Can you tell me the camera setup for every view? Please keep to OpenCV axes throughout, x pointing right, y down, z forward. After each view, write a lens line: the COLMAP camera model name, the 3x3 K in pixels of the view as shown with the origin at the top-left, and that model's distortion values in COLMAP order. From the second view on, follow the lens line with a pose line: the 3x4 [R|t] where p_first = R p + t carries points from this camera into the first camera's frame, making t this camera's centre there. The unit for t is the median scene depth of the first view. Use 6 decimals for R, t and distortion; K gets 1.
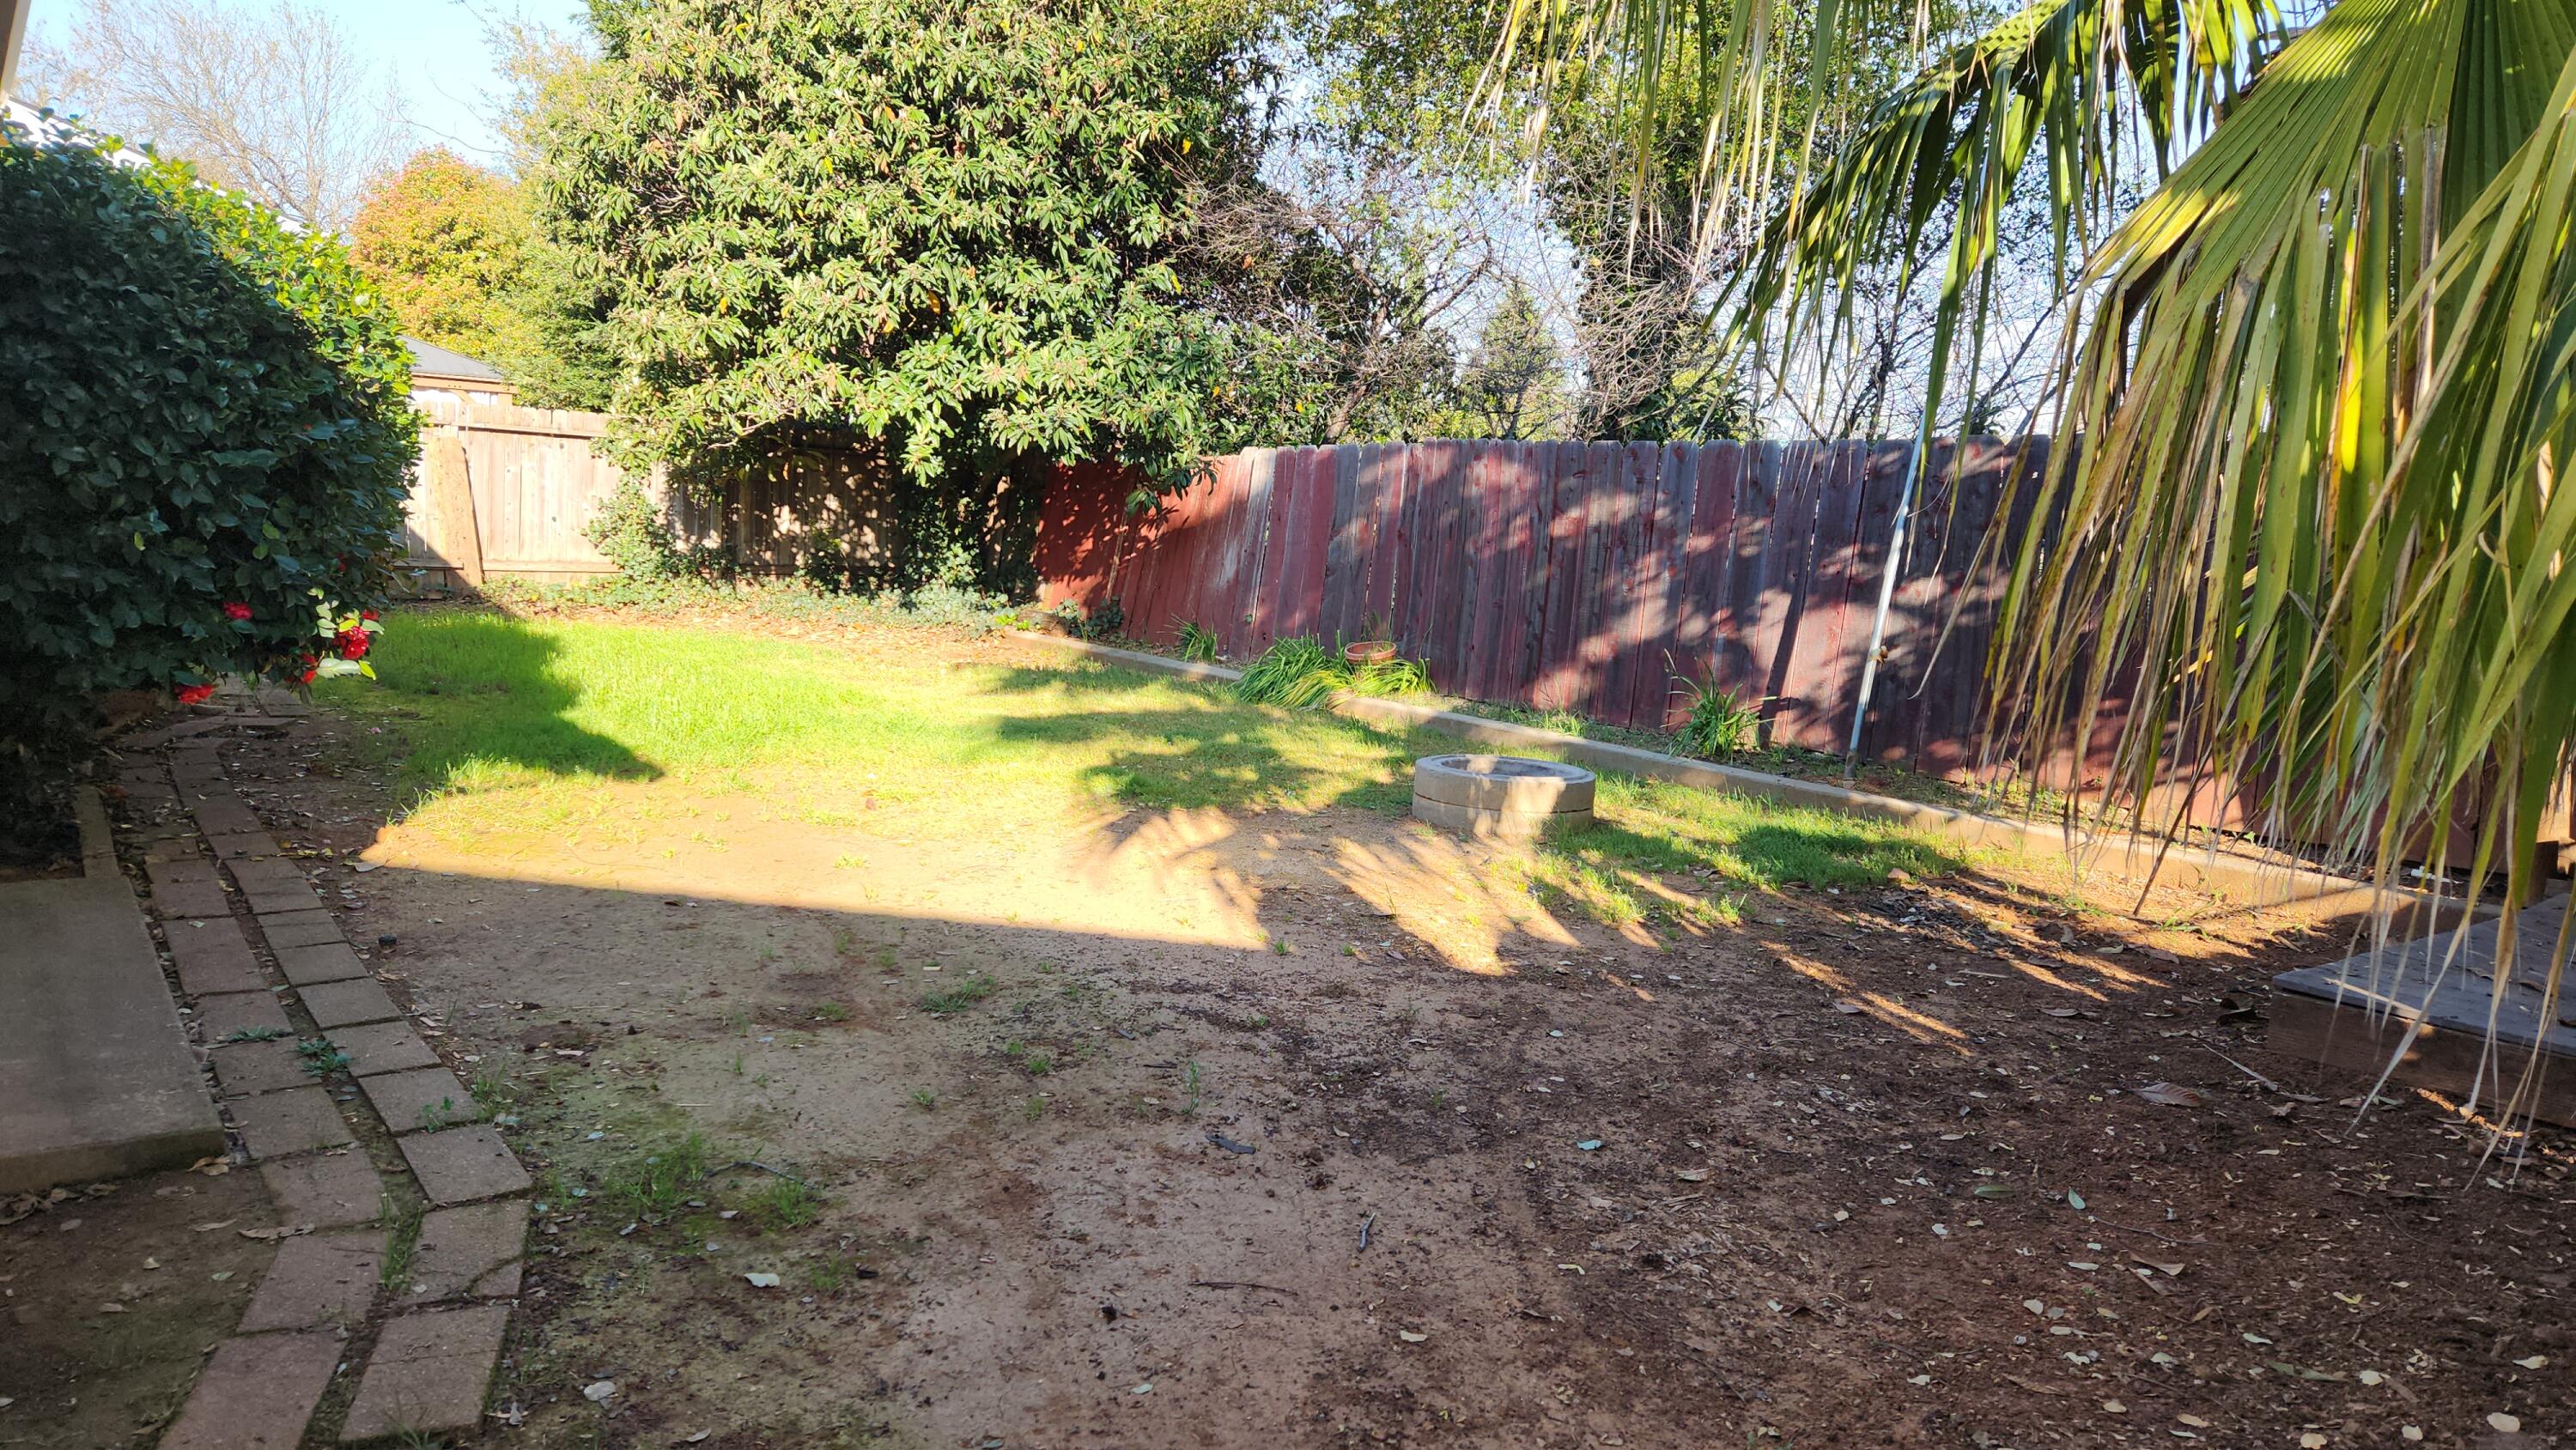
lens RADIAL K [[1728.7, 0, 1287.3], [0, 1728.7, 736.2], [0, 0, 1]] dist [0.079879, -0.071936]
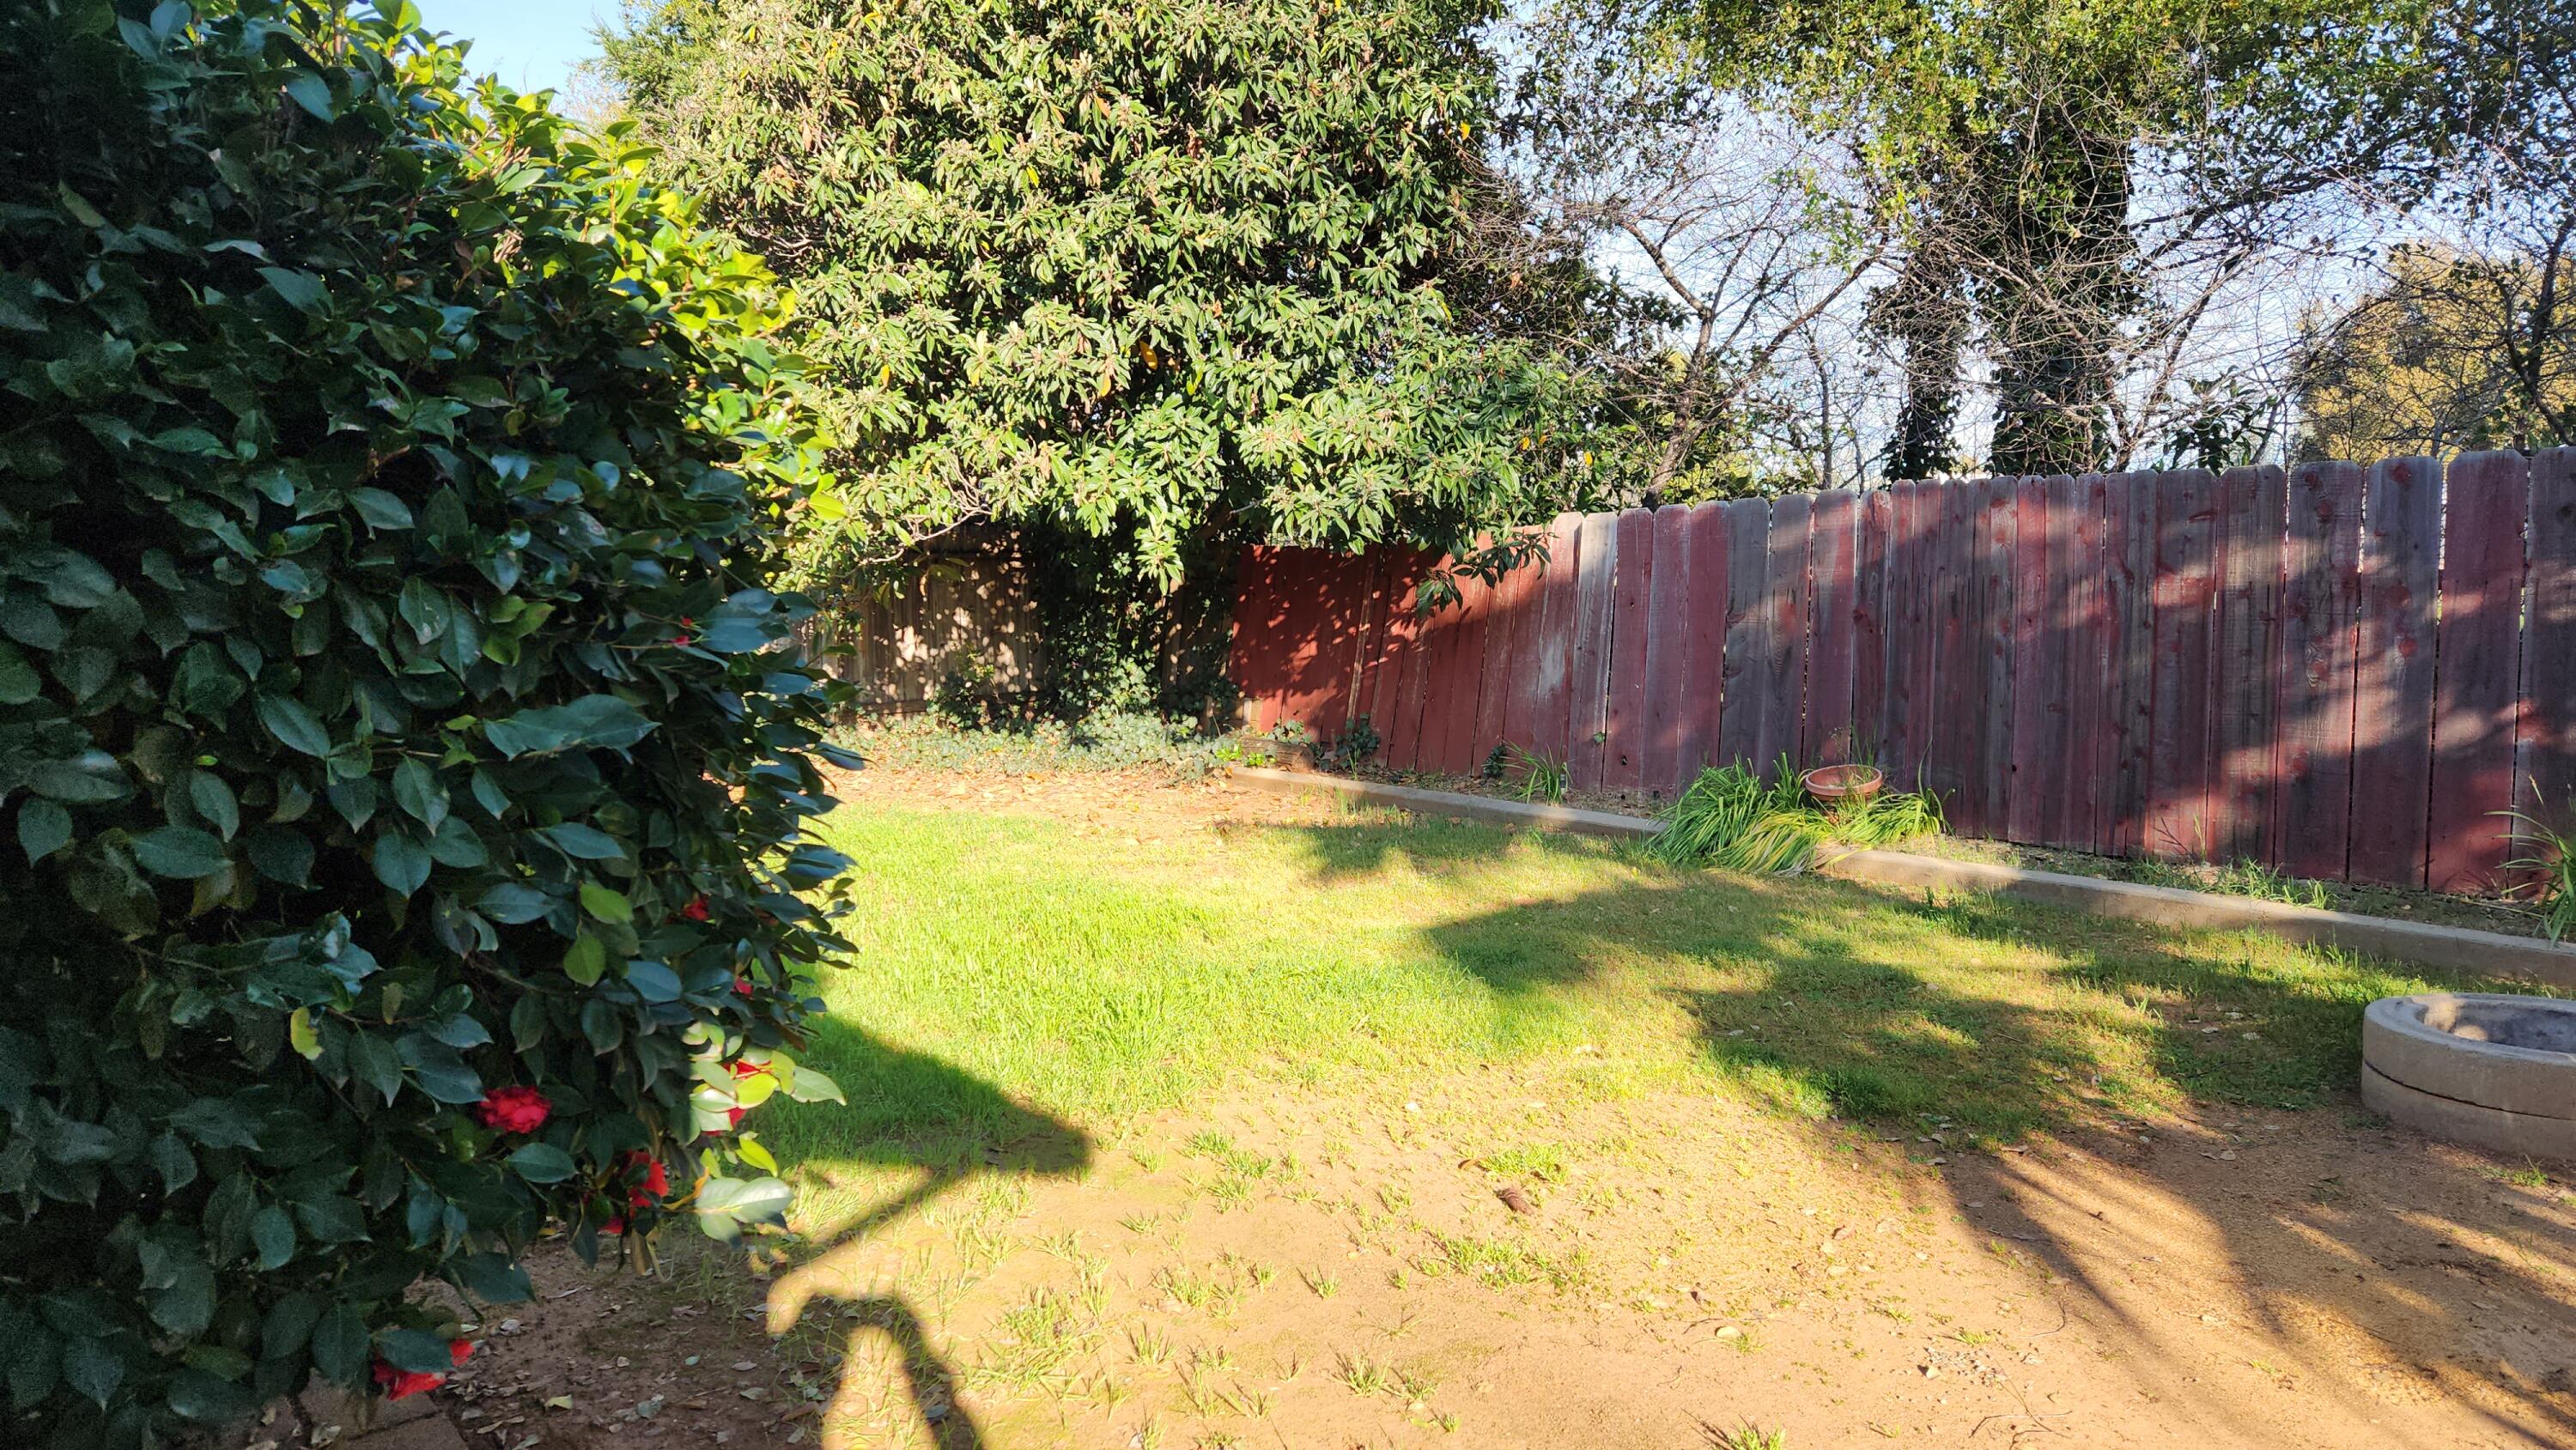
lens RADIAL K [[1728.7, 0, 1294.4], [0, 1728.7, 726.0], [0, 0, 1]] dist [0.079879, -0.071936]
pose [[0.996971, -0.071653, 0.030243, -0.183218], [0.072875, 0.996480, -0.041426, -0.053445], [-0.027168, 0.043505, 0.998684, 0.259060]]
